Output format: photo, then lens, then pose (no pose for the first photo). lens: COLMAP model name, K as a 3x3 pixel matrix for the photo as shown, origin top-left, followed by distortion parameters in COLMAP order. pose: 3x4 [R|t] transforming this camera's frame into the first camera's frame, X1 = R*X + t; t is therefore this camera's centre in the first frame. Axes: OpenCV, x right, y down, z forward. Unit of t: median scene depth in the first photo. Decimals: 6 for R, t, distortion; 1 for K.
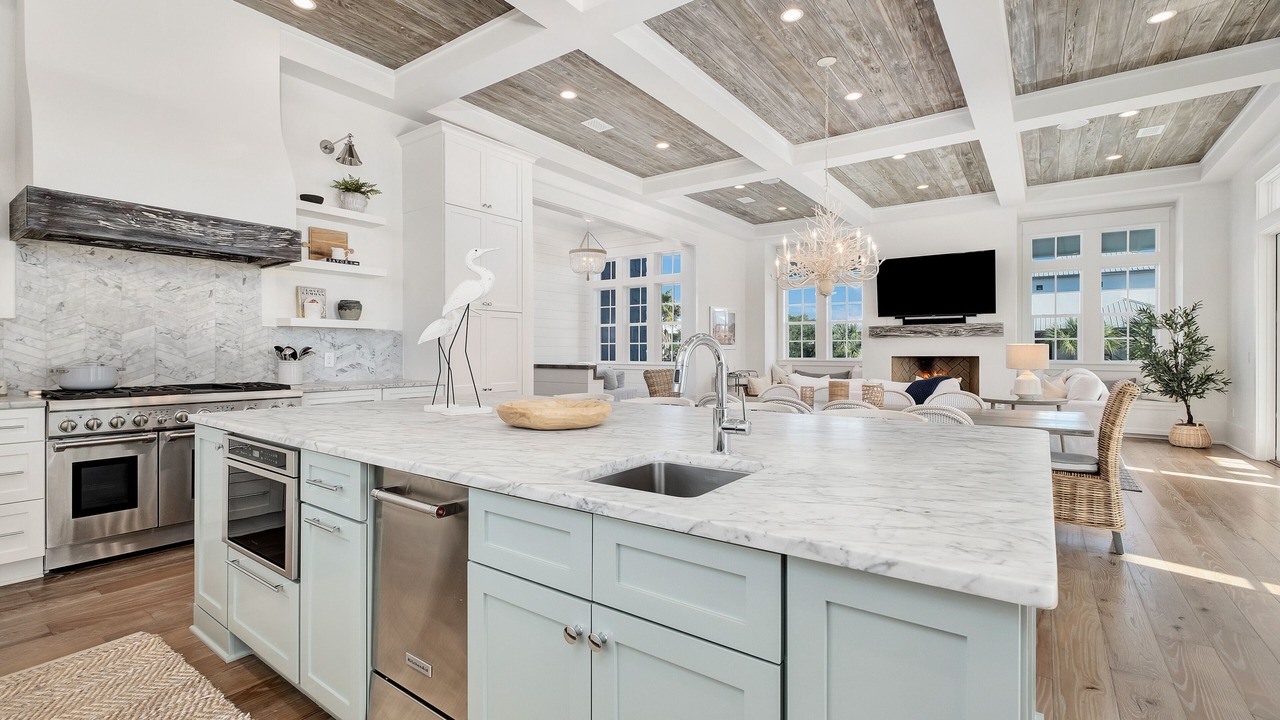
lens RADIAL K [[573.1, 0, 637.1], [0, 573.1, 352.0], [0, 0, 1]] dist [-0.000935, 0.000314]
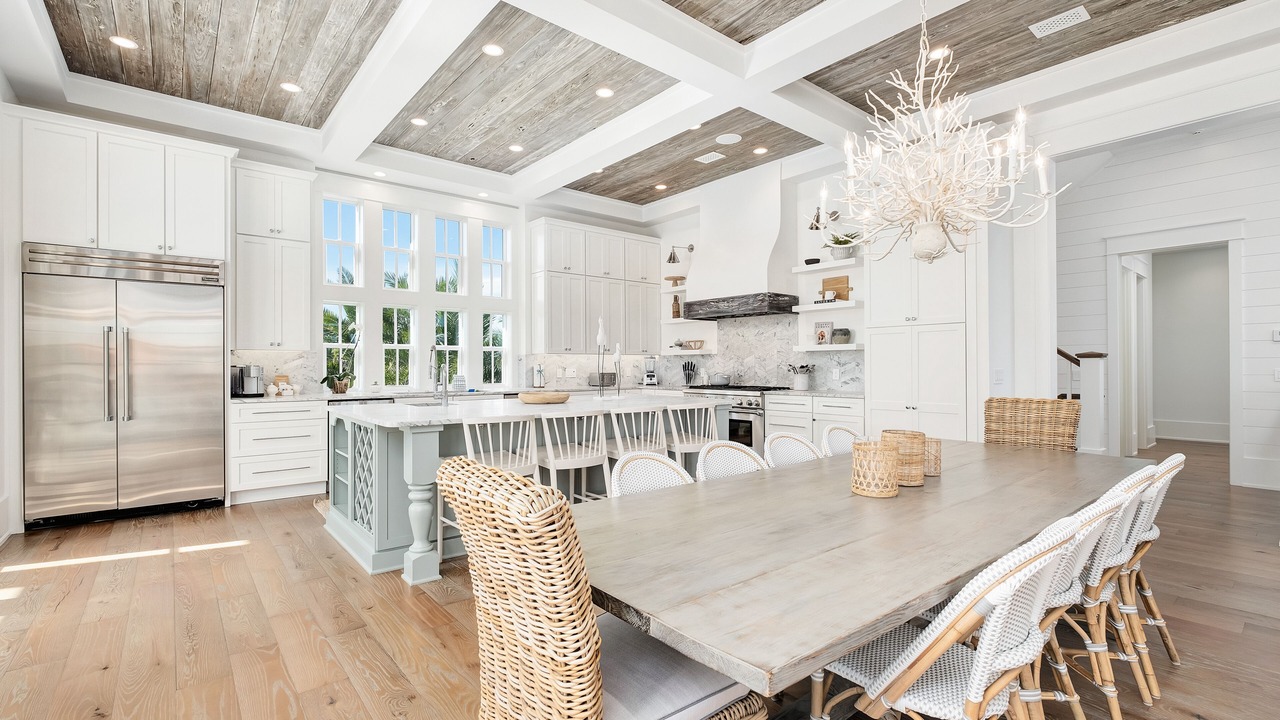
lens RADIAL K [[573.1, 0, 635.4], [0, 573.1, 365.0], [0, 0, 1]] dist [-0.000935, 0.000314]
pose [[-0.246037, -0.002437, -0.969257, 1.100273], [0.001991, 0.999993, -0.003020, -0.006130], [0.969258, -0.002672, -0.246030, 1.092800]]
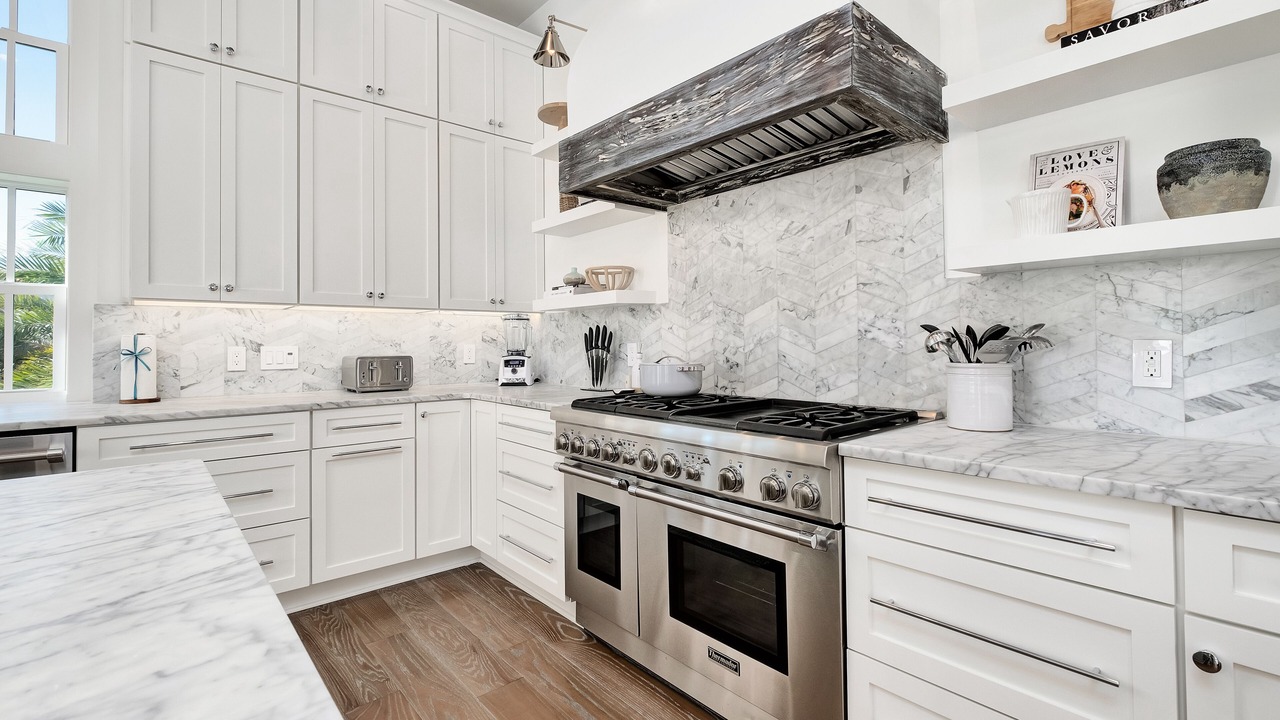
lens RADIAL K [[573.1, 0, 642.0], [0, 573.1, 333.5], [0, 0, 1]] dist [-0.000935, 0.000314]
pose [[-0.224616, -0.017199, -0.974295, -0.224423], [0.006814, 0.999792, -0.019220, 0.001873], [0.974423, -0.010956, -0.224453, 1.003926]]
